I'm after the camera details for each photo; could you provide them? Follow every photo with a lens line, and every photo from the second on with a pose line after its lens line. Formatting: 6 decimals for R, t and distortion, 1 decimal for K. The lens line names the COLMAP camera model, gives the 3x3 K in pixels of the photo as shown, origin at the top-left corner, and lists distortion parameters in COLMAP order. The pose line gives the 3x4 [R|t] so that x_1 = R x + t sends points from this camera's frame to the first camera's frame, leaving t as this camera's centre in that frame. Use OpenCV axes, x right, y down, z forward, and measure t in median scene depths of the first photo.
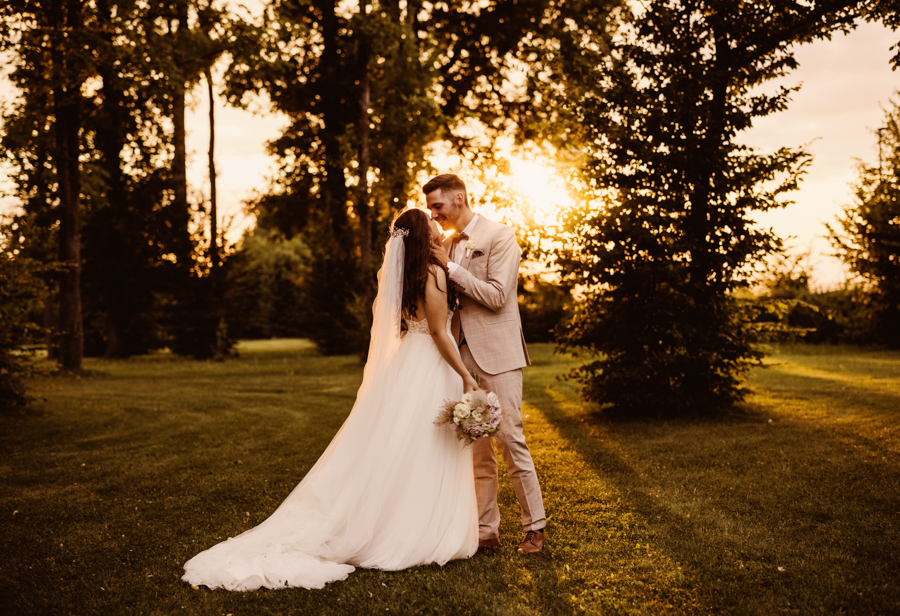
lens RADIAL K [[1368.3, 0, 450.0], [0, 1368.3, 308.0], [0, 0, 1]] dist [-0.064588, 0.204031]
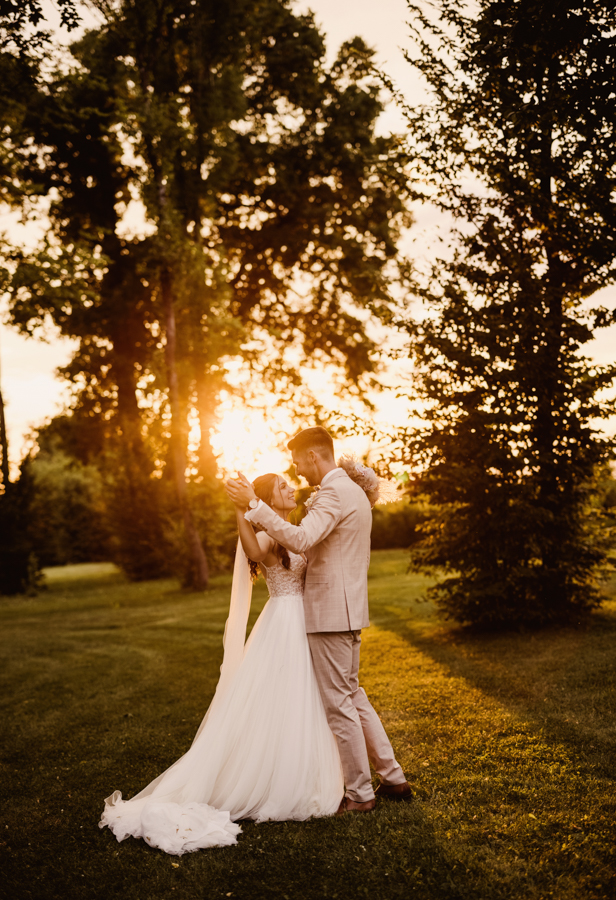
lens RADIAL K [[1381.1, 0, 294.6], [0, 1381.1, 448.2], [0, 0, 1]] dist [-0.059213, 0.029978]
pose [[0.996198, -0.068426, 0.053929, -0.043736], [0.070884, 0.996466, -0.045062, -0.015168], [-0.050655, 0.048713, 0.997528, -0.005681]]
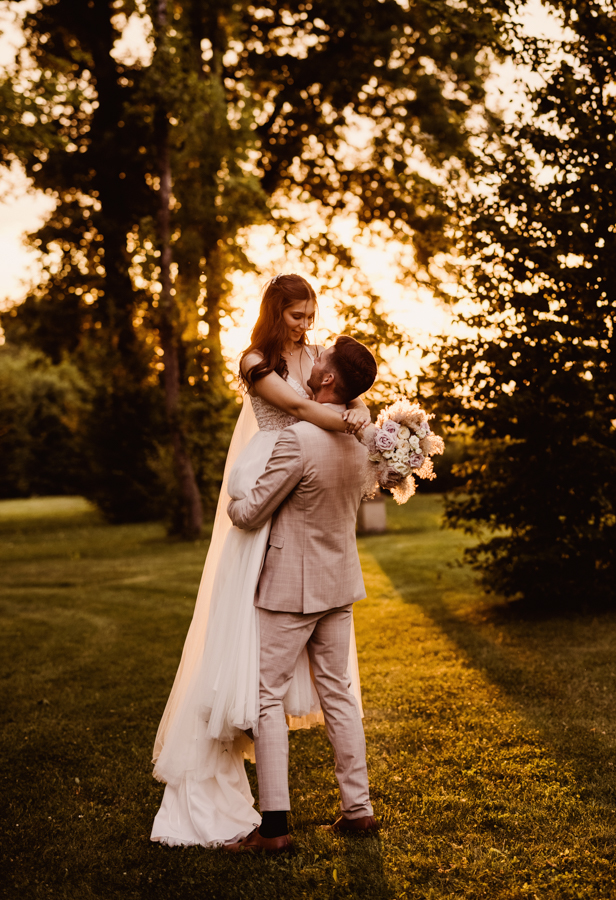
lens RADIAL K [[1878.2, 0, 375.6], [0, 1878.2, 283.7], [0, 0, 1]] dist [-0.067705, 0.269659]
pose [[0.997676, -0.028783, 0.061765, -0.016728], [0.033658, 0.996275, -0.079394, -0.017024], [-0.059249, 0.081288, 0.994928, -0.035532]]
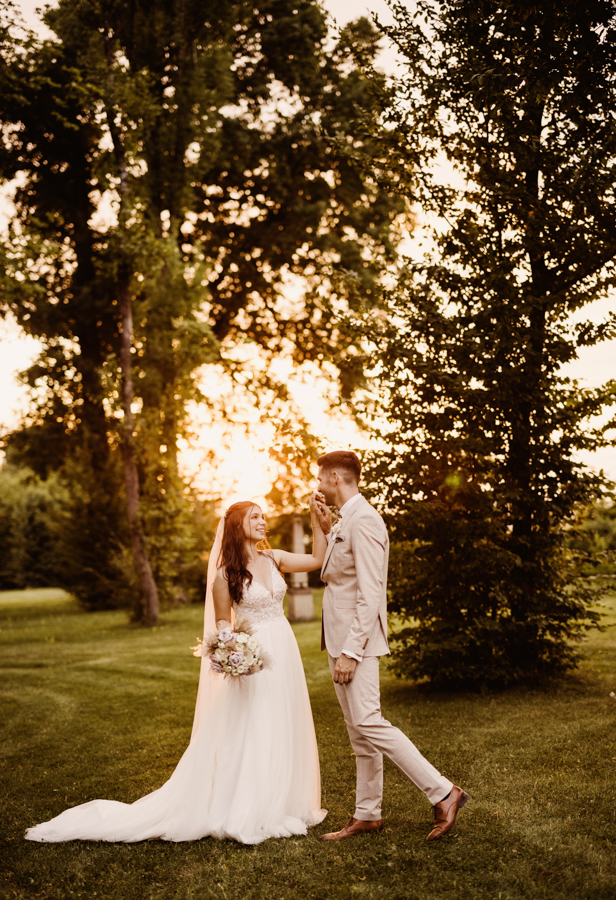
lens RADIAL K [[1495.2, 0, 336.8], [0, 1495.2, 474.5], [0, 0, 1]] dist [-0.078808, 0.074353]
pose [[0.996462, -0.030160, 0.078451, -0.007472], [0.033449, 0.998601, -0.040950, -0.016946], [-0.077106, 0.043429, 0.996077, 0.042154]]
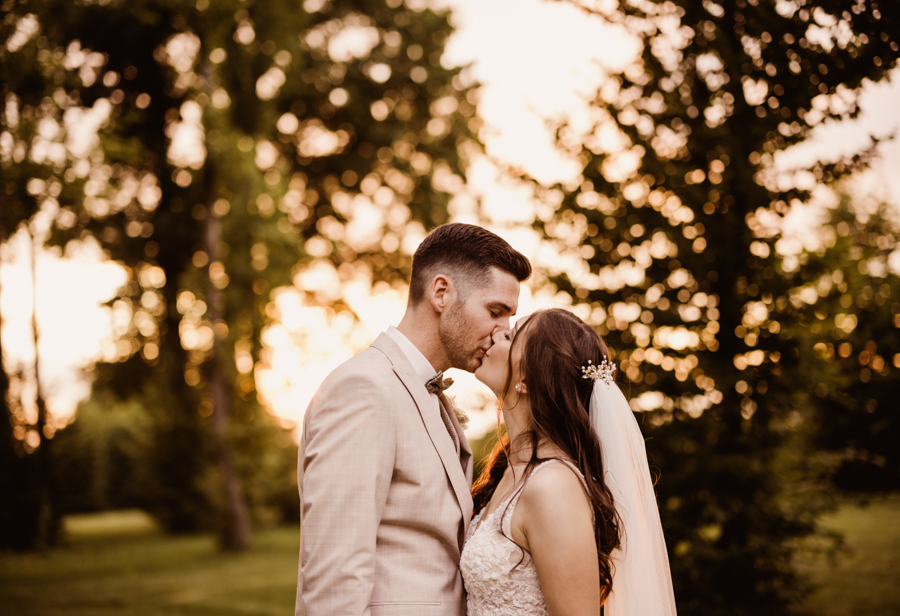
lens RADIAL K [[1316.0, 0, 404.1], [0, 1316.0, 308.5], [0, 0, 1]] dist [-0.030364, -0.014359]
pose [[0.994574, -0.039411, 0.096273, -0.033573], [0.050477, 0.992041, -0.115356, -0.010285], [-0.090961, 0.119589, 0.988648, 0.268610]]
